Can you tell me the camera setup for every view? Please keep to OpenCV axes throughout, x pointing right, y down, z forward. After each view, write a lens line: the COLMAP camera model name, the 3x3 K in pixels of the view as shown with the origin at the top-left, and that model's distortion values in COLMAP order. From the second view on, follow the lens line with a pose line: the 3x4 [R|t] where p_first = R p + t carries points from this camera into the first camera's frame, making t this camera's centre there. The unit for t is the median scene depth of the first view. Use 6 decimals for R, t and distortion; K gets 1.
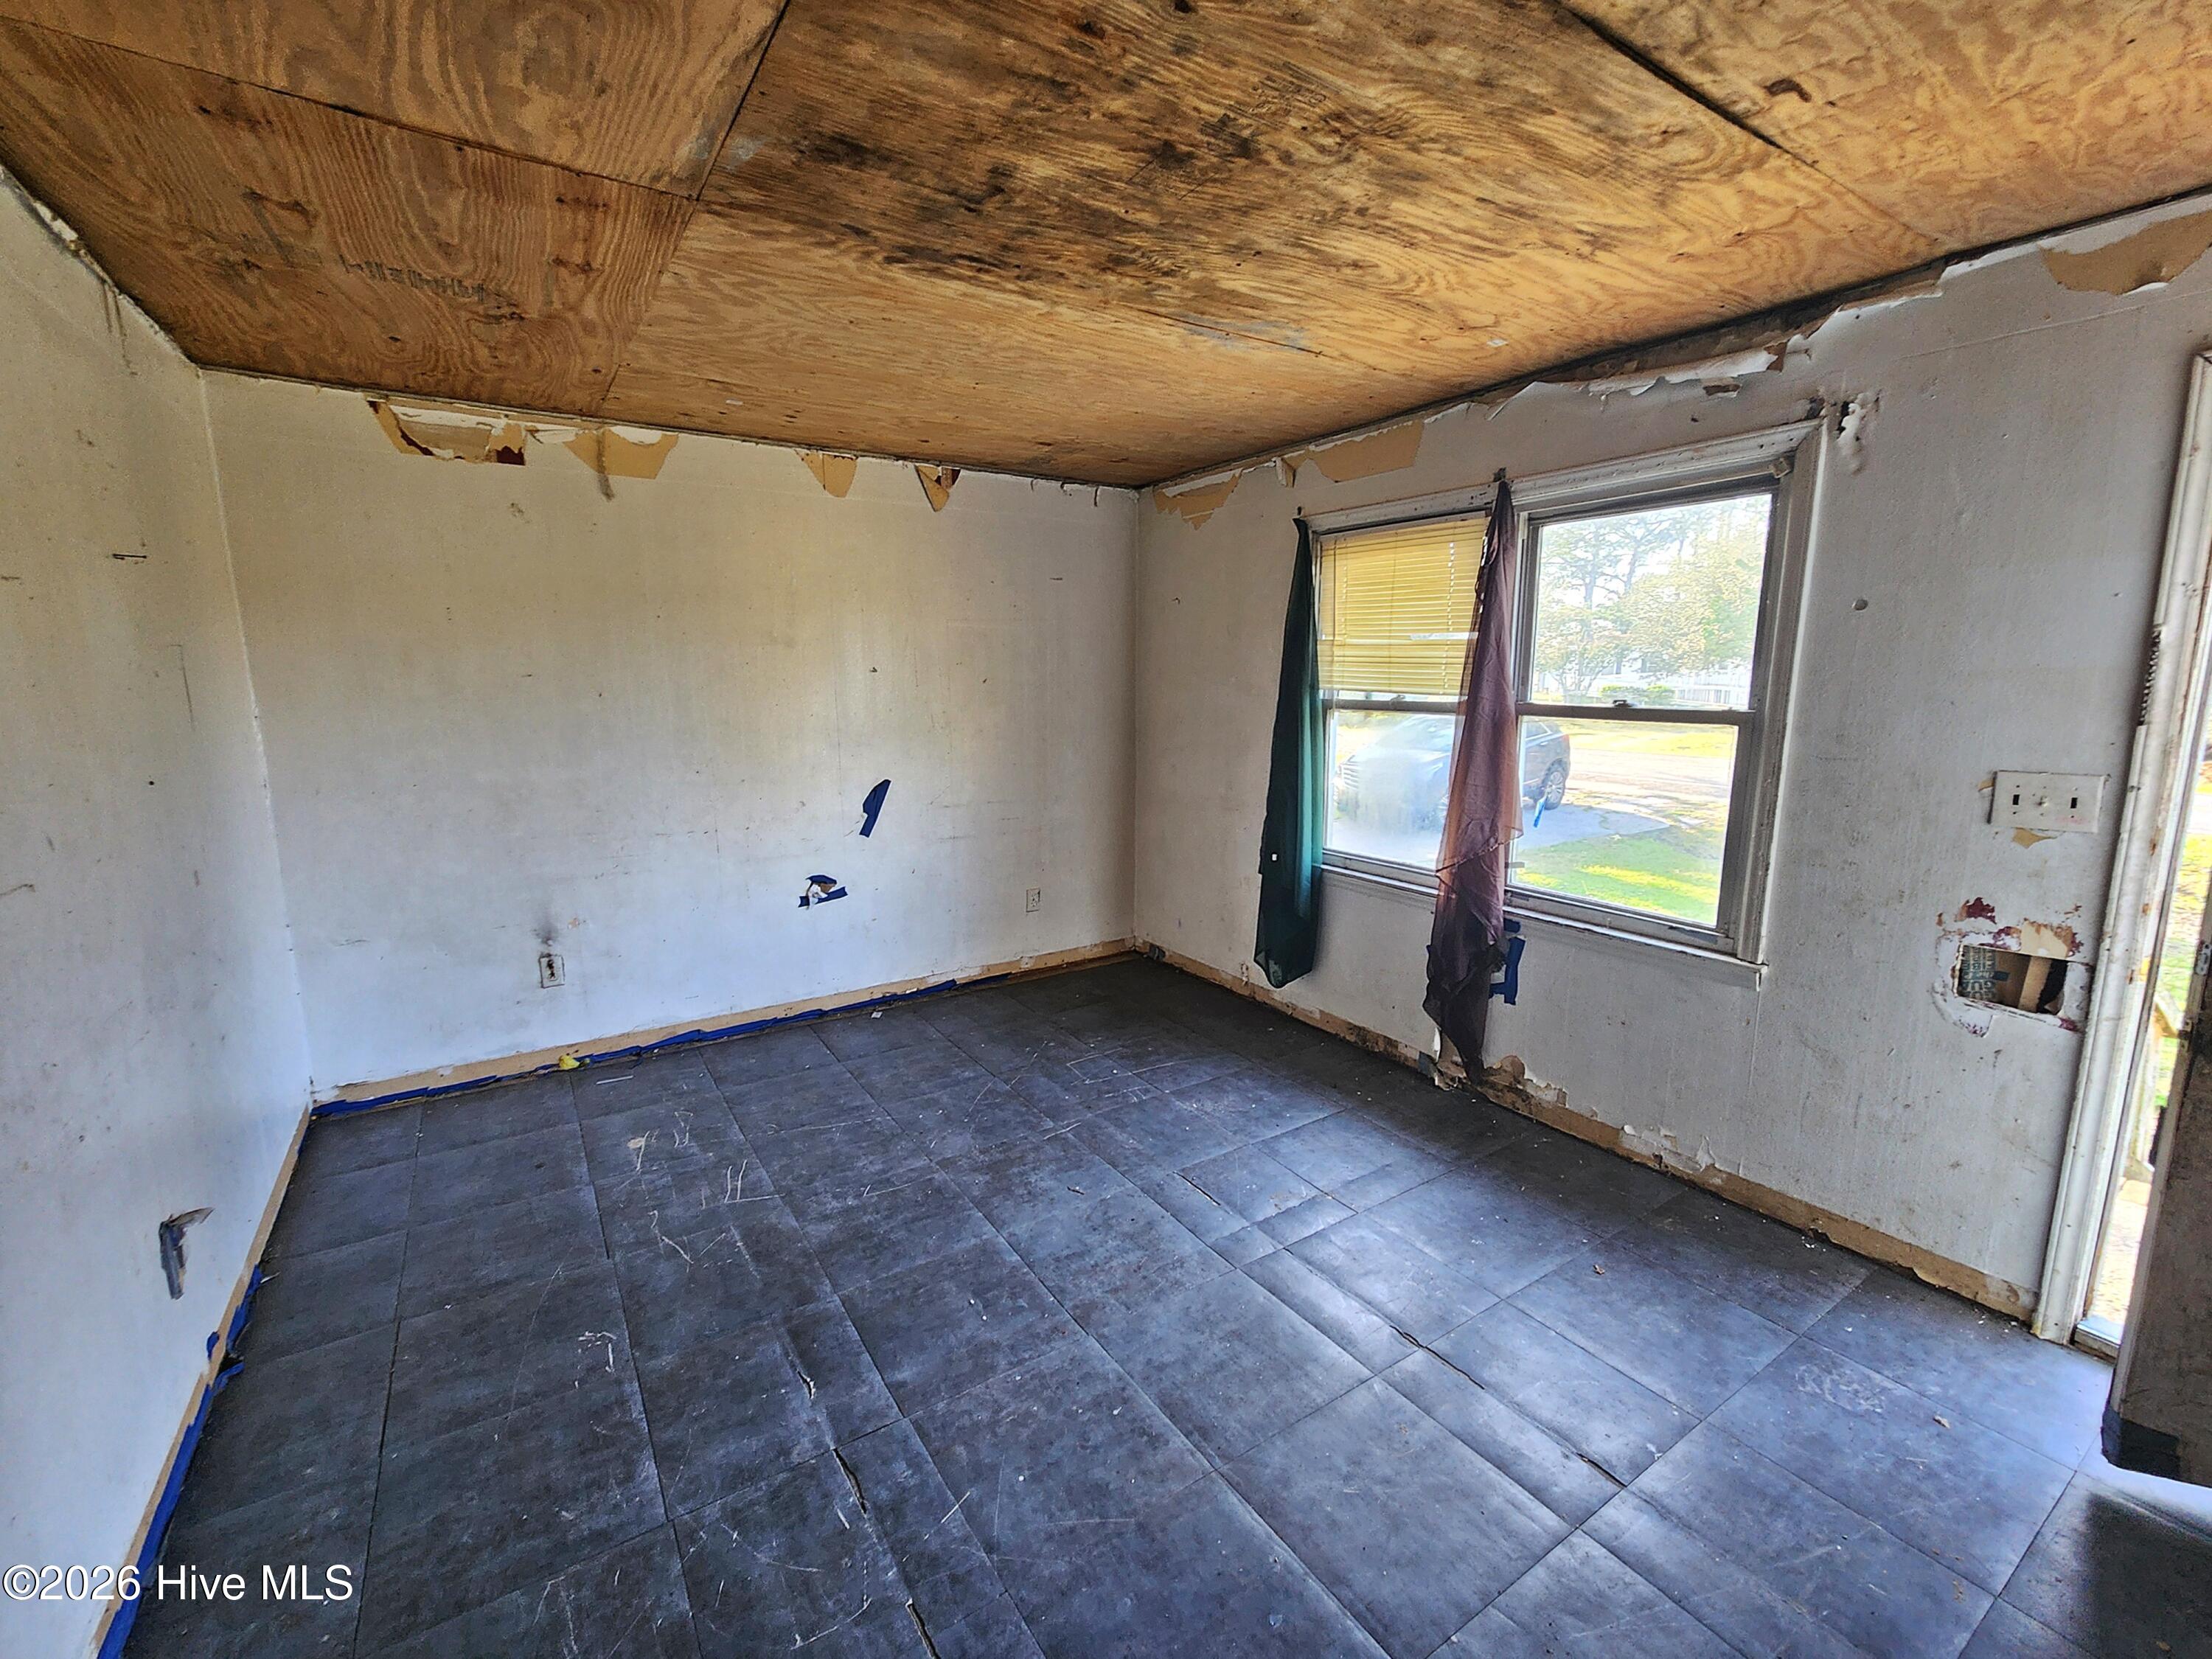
lens RADIAL K [[917.1, 0, 1102.9], [0, 917.1, 821.9], [0, 0, 1]] dist [0.001692, -0.000496]
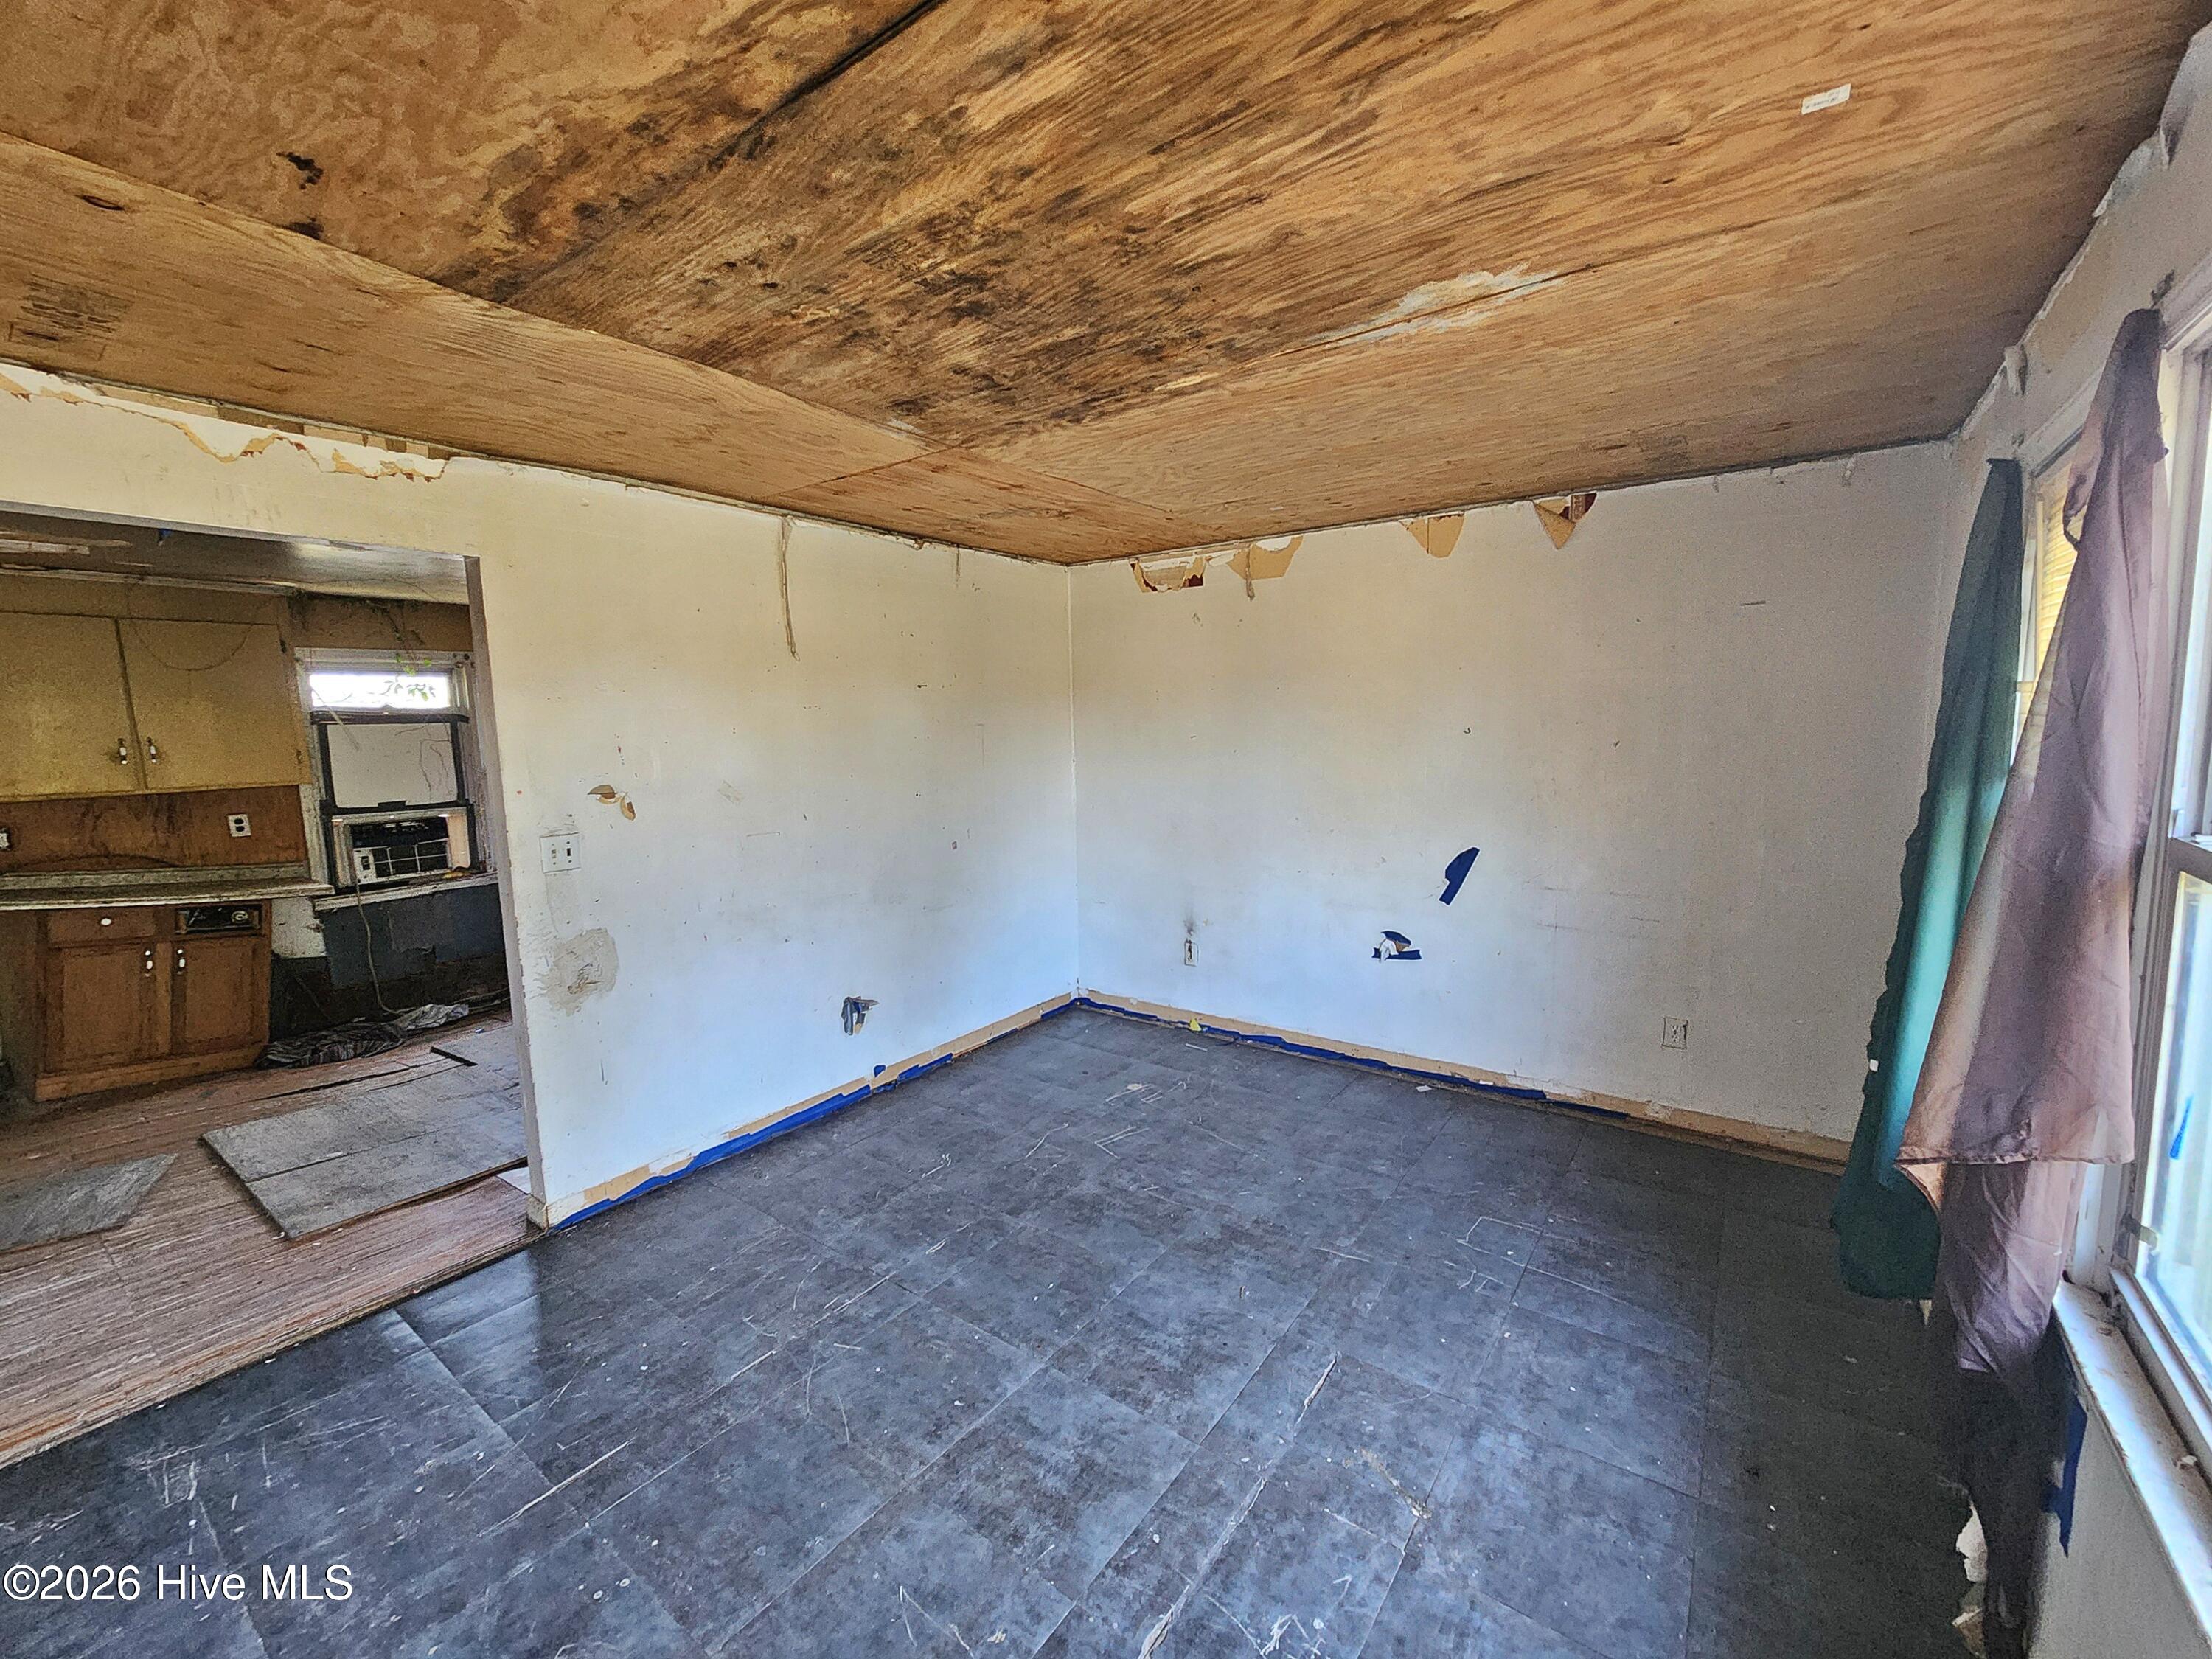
lens RADIAL K [[905.4, 0, 1106.0], [0, 905.4, 829.5], [0, 0, 1]] dist [0.001113, 0.000342]
pose [[0.360189, 0.106137, -0.926822, 0.592497], [-0.133397, 0.989157, 0.061434, -0.087608], [0.923292, 0.101508, 0.370442, 0.385479]]
